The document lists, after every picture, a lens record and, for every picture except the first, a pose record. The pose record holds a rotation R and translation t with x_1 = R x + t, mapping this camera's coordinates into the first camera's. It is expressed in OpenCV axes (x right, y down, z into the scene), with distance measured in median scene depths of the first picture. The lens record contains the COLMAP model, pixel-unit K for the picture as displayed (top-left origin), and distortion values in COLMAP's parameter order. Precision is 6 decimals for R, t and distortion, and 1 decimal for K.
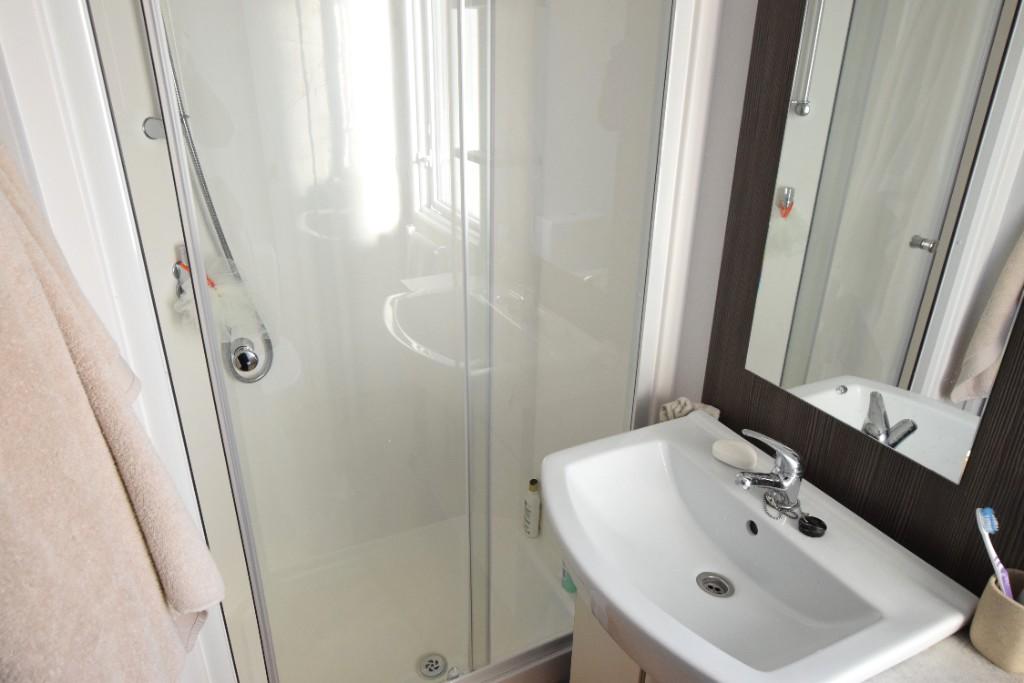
lens RADIAL K [[660.7, 0, 512.0], [0, 660.7, 341.5], [0, 0, 1]] dist [0.005642, 0.003378]
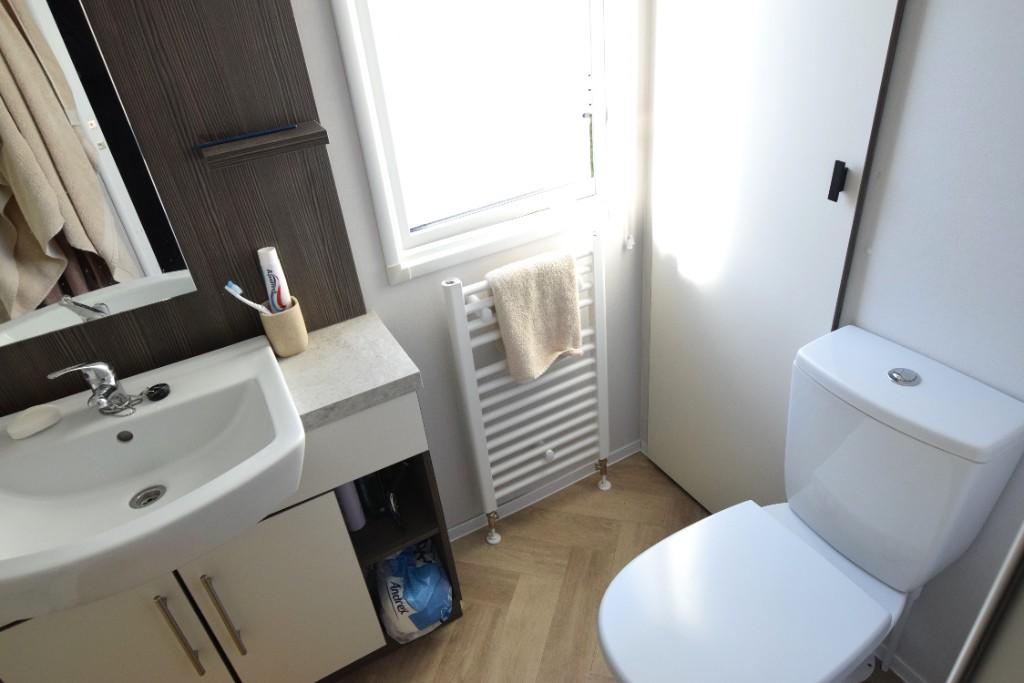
lens RADIAL K [[660.7, 0, 512.0], [0, 660.7, 341.5], [0, 0, 1]] dist [0.005642, 0.003378]
pose [[-0.010637, -0.555952, 0.831146, -0.483907], [0.493443, 0.720022, 0.487937, -0.050301], [-0.869713, 0.415313, 0.266672, 0.100061]]
